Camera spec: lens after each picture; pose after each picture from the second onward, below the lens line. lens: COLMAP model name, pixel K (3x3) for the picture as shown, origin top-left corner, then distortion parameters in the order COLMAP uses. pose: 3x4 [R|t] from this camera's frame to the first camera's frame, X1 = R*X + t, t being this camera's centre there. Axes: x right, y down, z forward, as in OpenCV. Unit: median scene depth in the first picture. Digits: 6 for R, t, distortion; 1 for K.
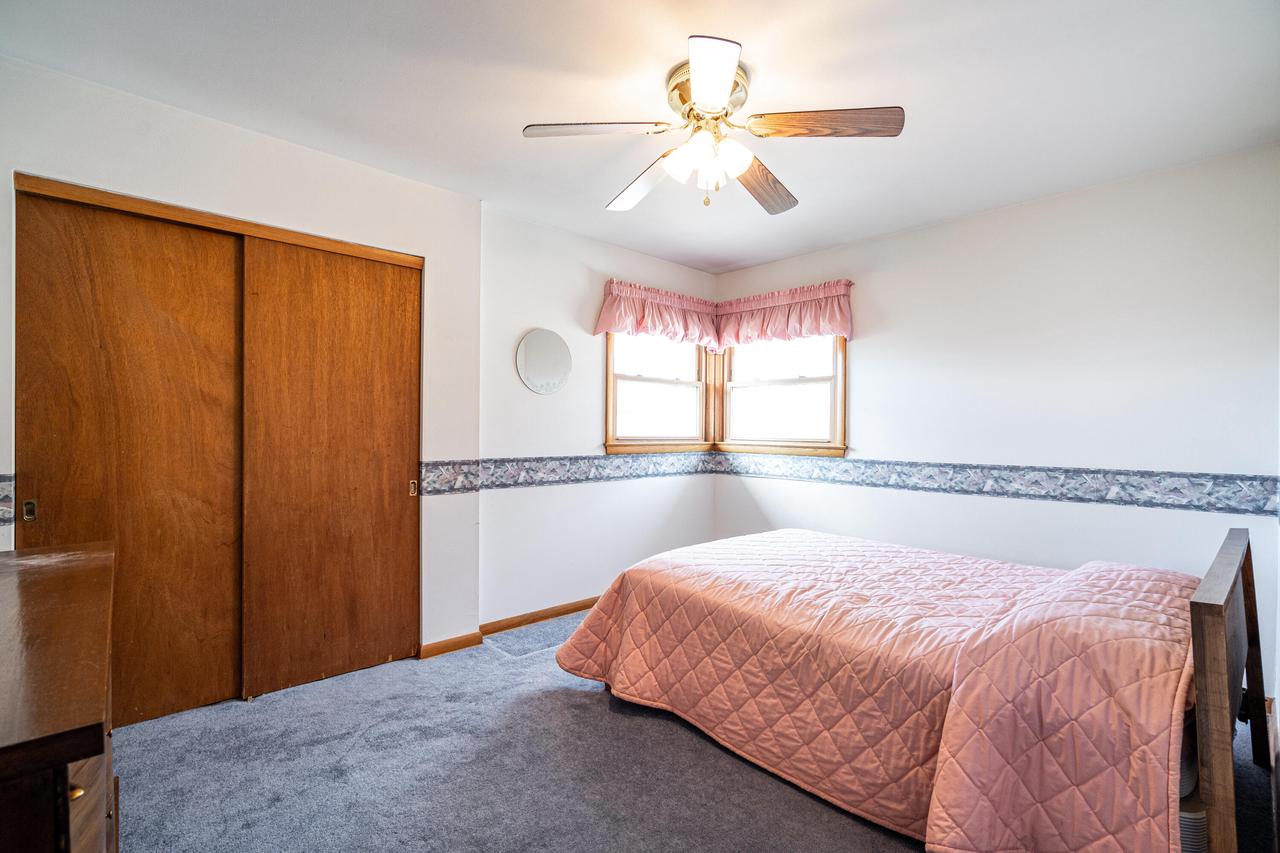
lens RADIAL K [[580.8, 0, 635.1], [0, 580.8, 429.0], [0, 0, 1]] dist [-0.023500, 0.006213]
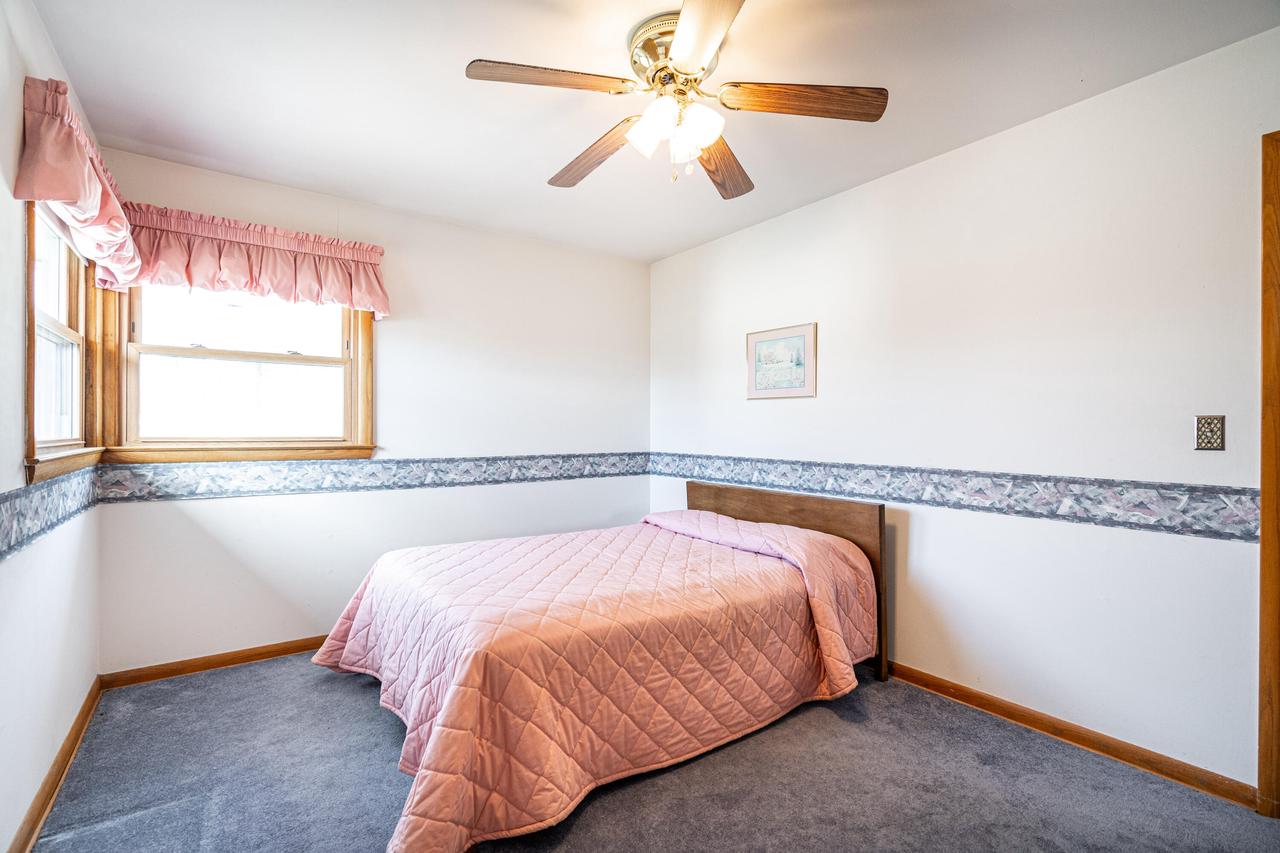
lens RADIAL K [[580.8, 0, 640.5], [0, 580.8, 434.7], [0, 0, 1]] dist [-0.023500, 0.006213]
pose [[0.122362, -0.018564, 0.992312, -0.413331], [-0.003992, 0.999808, 0.019197, -0.002735], [-0.992477, -0.006311, 0.122265, 0.501796]]
